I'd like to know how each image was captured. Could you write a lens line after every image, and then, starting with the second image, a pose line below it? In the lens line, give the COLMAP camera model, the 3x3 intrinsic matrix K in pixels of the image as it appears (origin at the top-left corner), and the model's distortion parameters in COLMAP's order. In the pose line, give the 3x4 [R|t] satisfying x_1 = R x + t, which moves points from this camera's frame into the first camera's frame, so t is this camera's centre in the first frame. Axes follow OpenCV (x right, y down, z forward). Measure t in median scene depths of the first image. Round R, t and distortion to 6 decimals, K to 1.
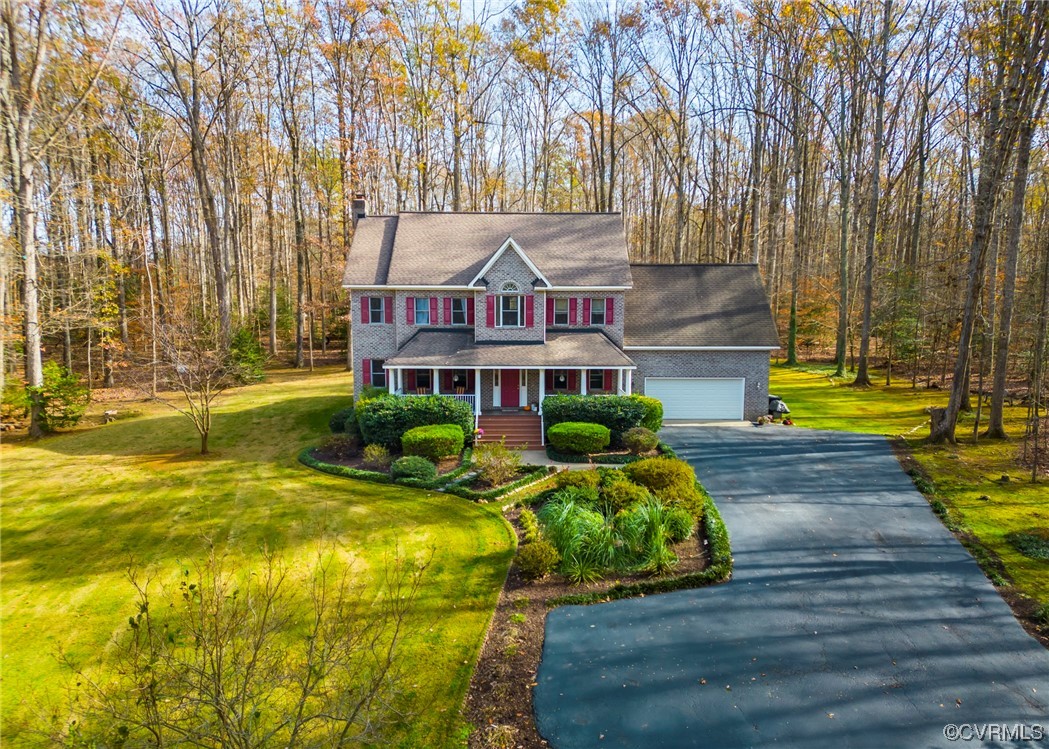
lens RADIAL K [[729.8, 0, 524.6], [0, 729.8, 372.5], [0, 0, 1]] dist [0.118743, -0.132572]
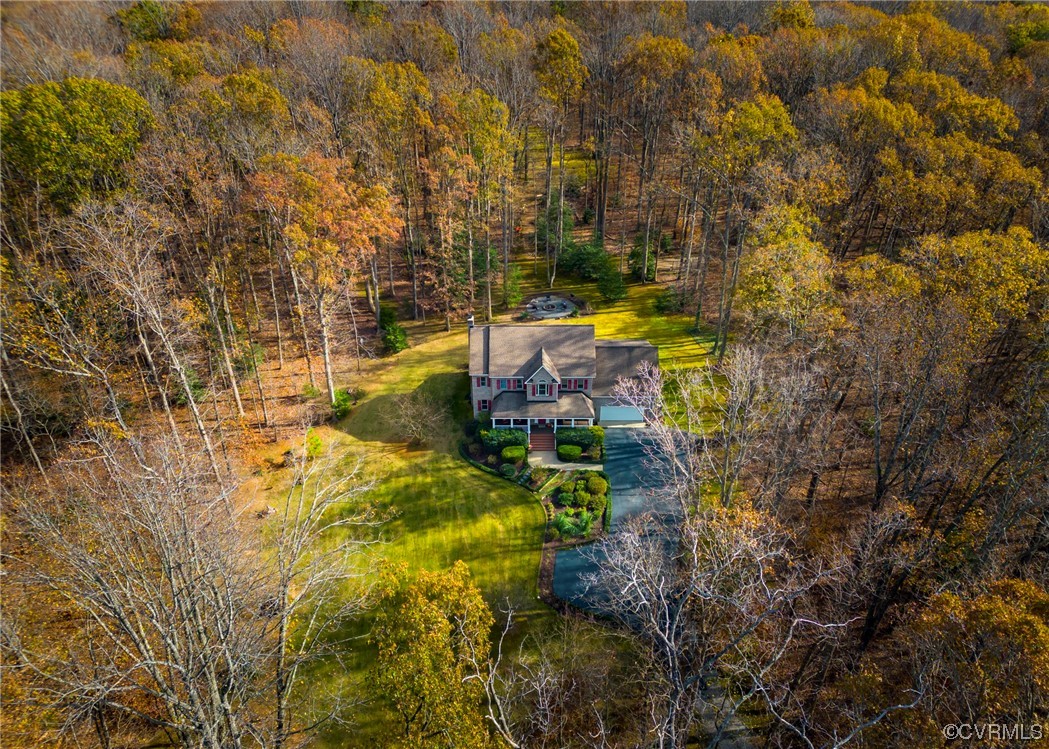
lens RADIAL K [[729.8, 0, 524.6], [0, 729.8, 372.5], [0, 0, 1]] dist [0.118743, -0.132572]
pose [[0.999894, 0.009177, -0.011345, -0.052875], [-0.003469, 0.904689, 0.426058, -1.172371], [0.014174, -0.425974, 0.904625, -1.128370]]
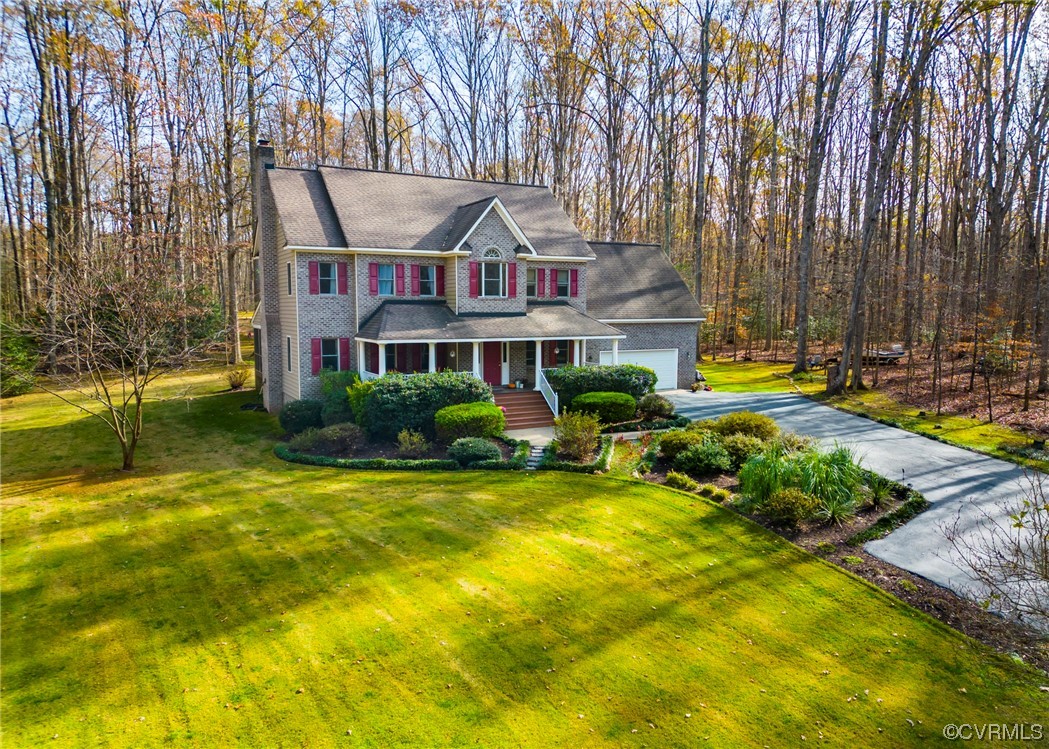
lens RADIAL K [[729.8, 0, 524.6], [0, 729.8, 372.5], [0, 0, 1]] dist [0.118743, -0.132572]
pose [[0.886013, -0.043078, 0.461655, -0.426259], [0.053766, 0.998503, -0.010016, 0.044160], [-0.460533, 0.033696, 0.887003, 0.185555]]
